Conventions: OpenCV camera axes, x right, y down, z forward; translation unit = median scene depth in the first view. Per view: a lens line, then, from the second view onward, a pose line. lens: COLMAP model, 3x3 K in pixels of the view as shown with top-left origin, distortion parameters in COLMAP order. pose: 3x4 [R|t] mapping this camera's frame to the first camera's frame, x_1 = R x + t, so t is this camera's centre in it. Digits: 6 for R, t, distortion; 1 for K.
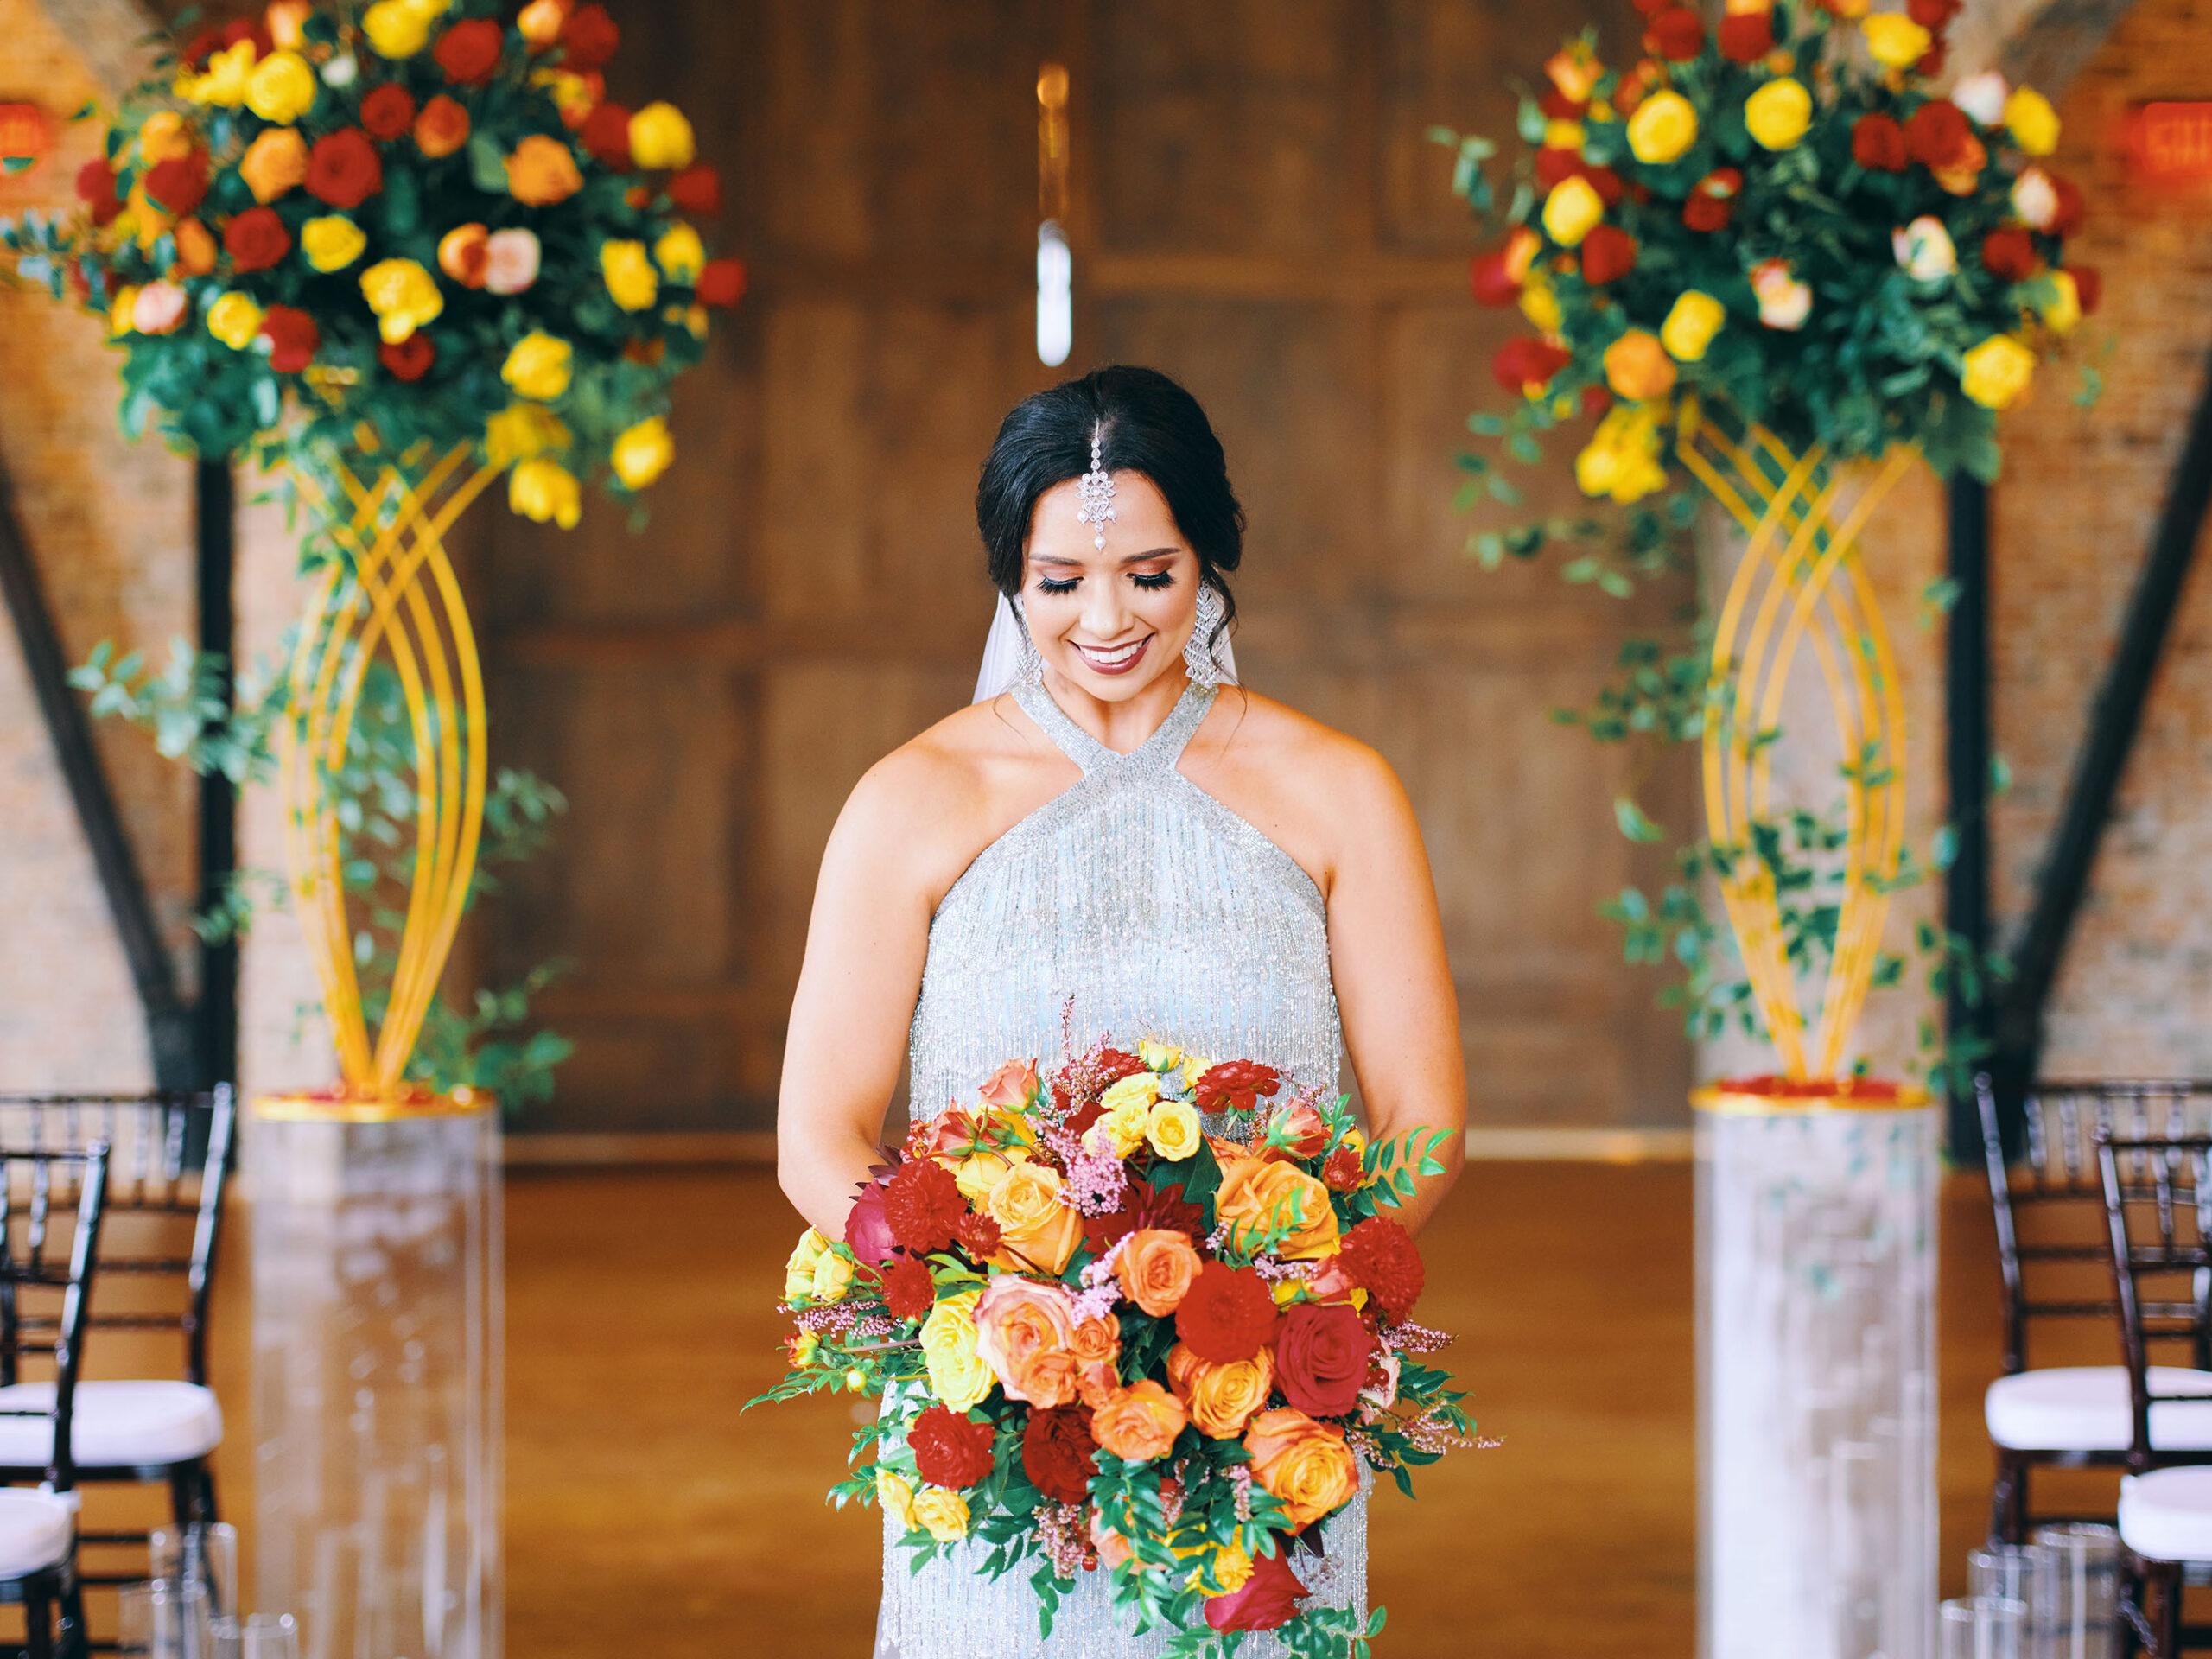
lens RADIAL K [[4694.8, 0, 1111.8], [0, 4694.8, 754.9], [0, 0, 1]] dist [-0.066066, 0.603276]
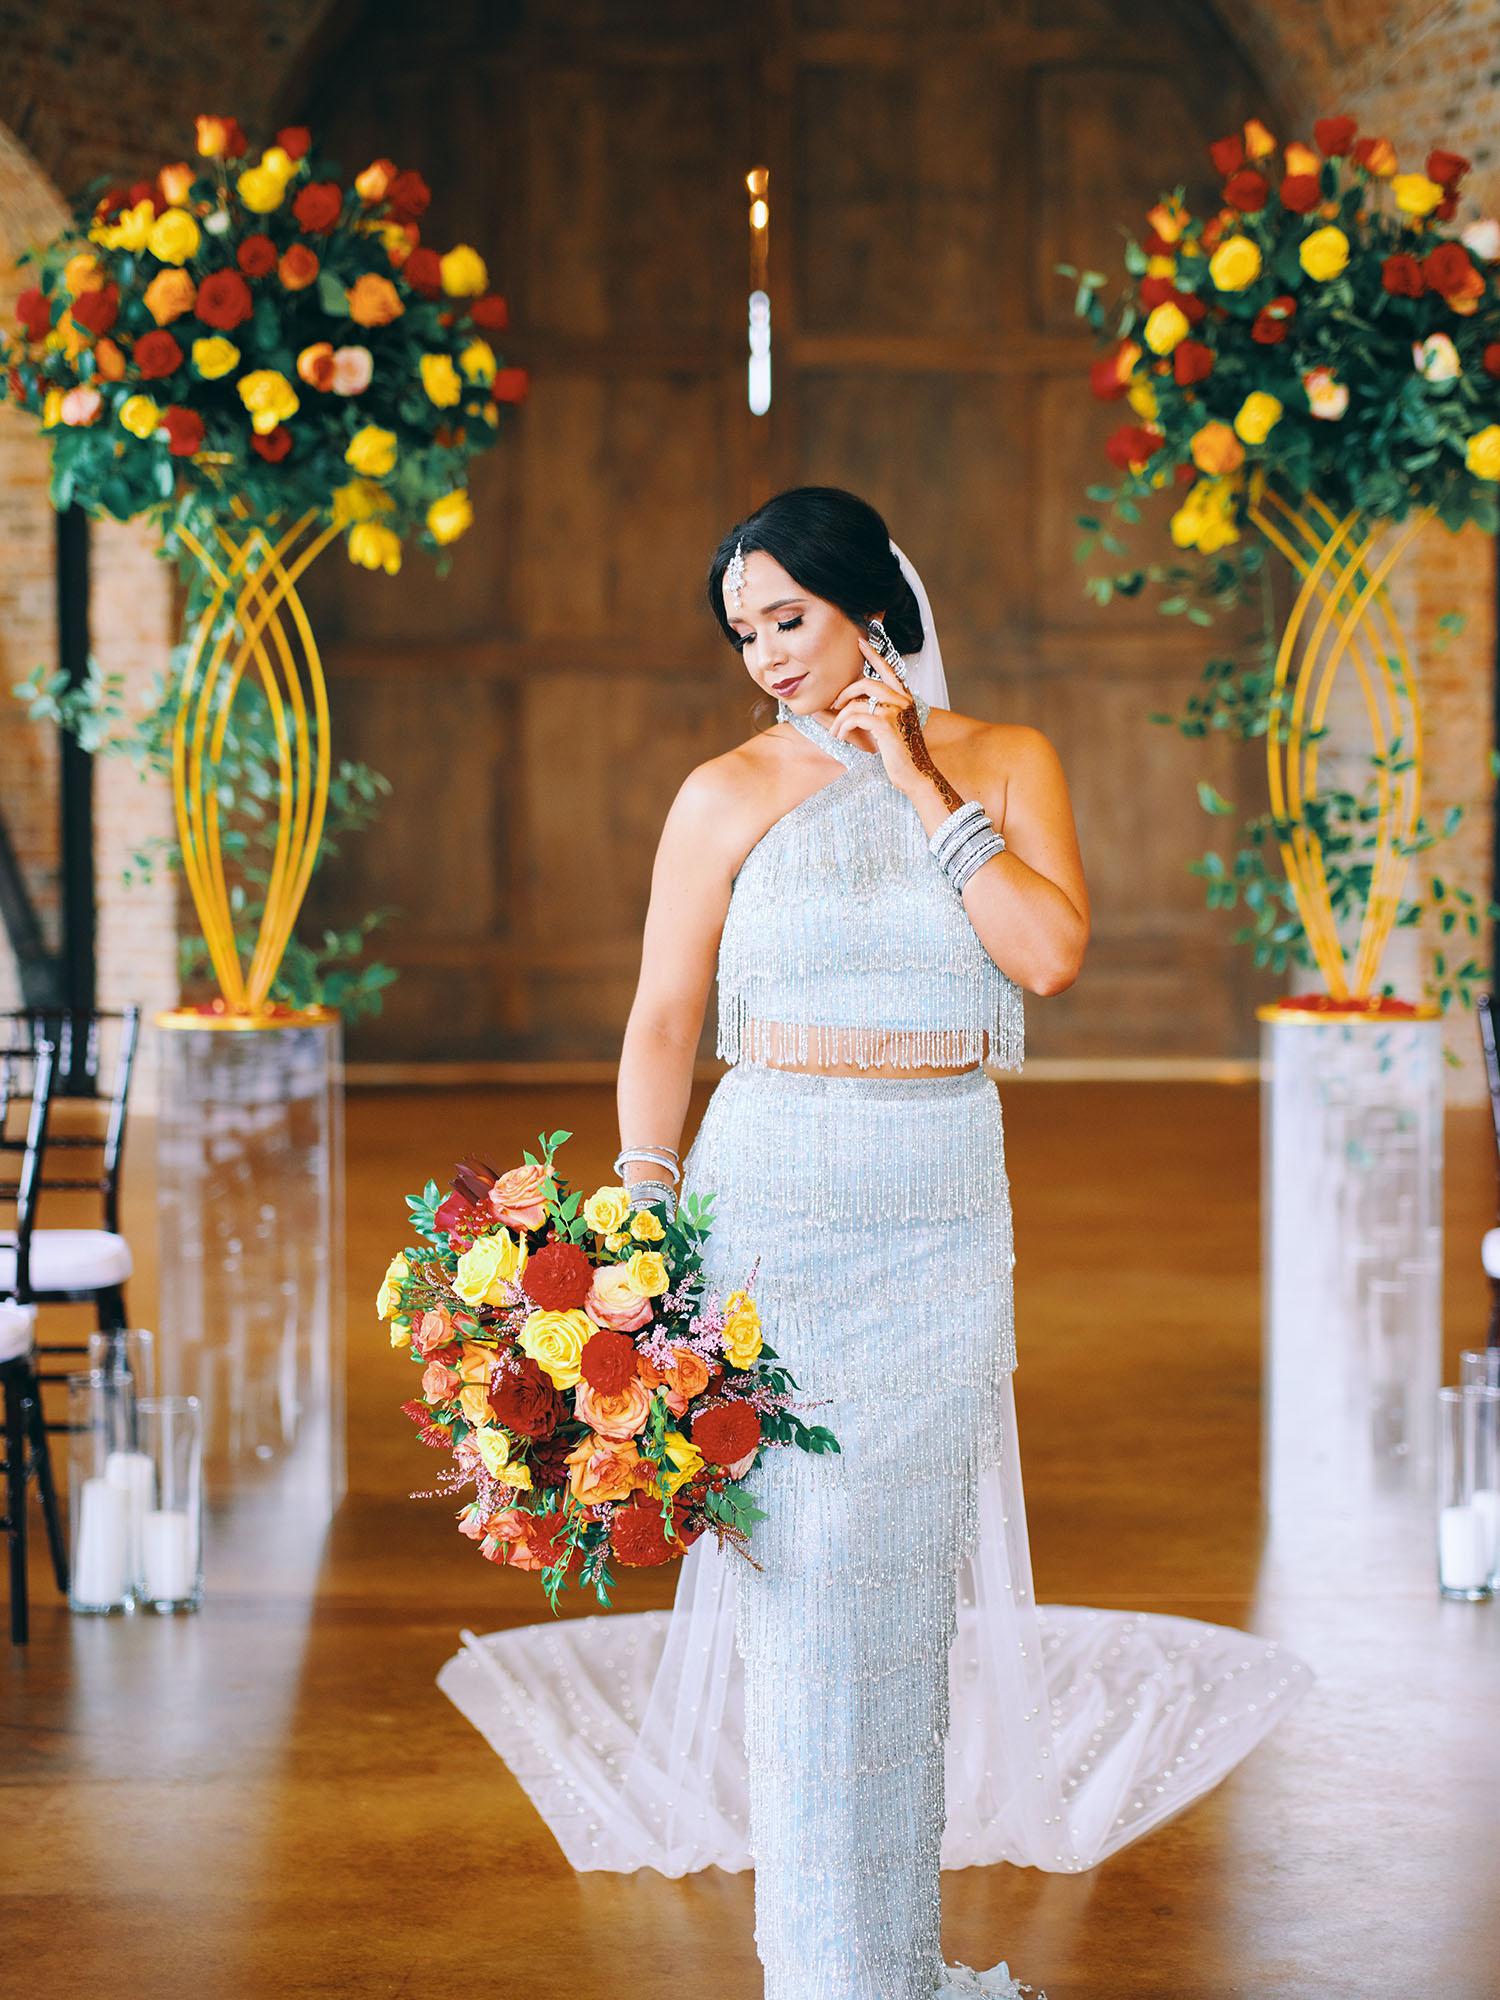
lens RADIAL K [[4258.2, 0, 750.0], [0, 4258.2, 1000.0], [0, 0, 1]] dist [0.003050, 0.247281]
pose [[0.999922, -0.000673, -0.012472, -0.002378], [0.001395, 0.998318, 0.057966, 0.000992], [0.012412, -0.057979, 0.998241, -0.185806]]
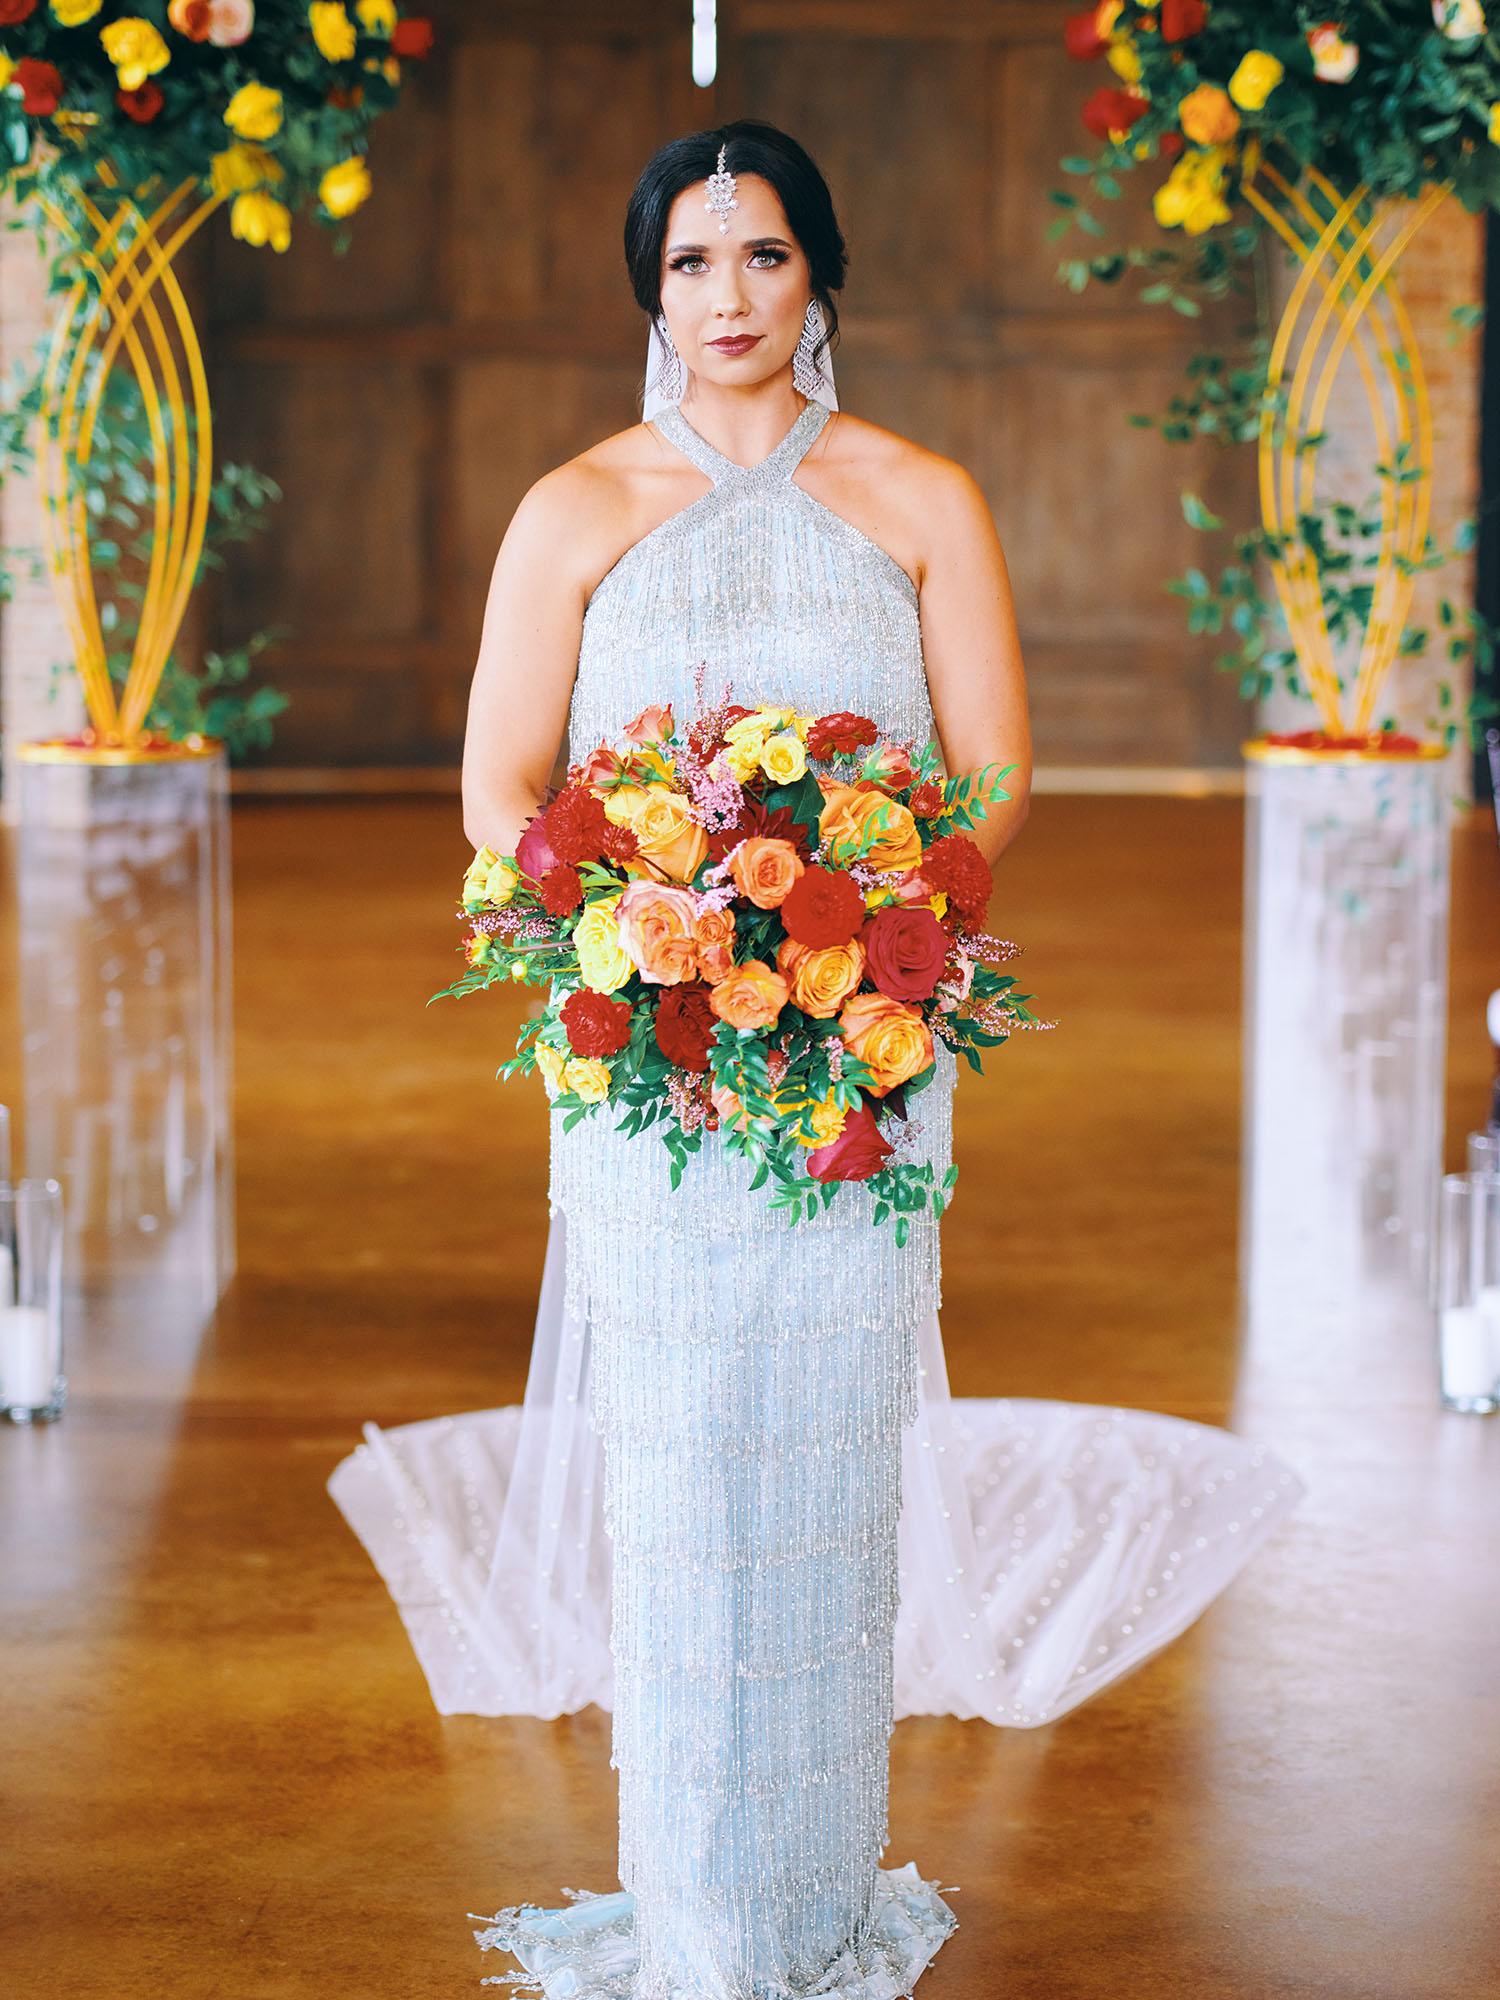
lens RADIAL K [[4244.9, 0, 745.3], [0, 4244.9, 995.5], [0, 0, 1]] dist [-0.066066, 0.603276]
pose [[0.999988, 0.004750, -0.001430, 0.000941], [-0.004522, 0.991349, 0.131173, -0.004419], [0.002040, -0.131165, 0.991358, -0.060845]]
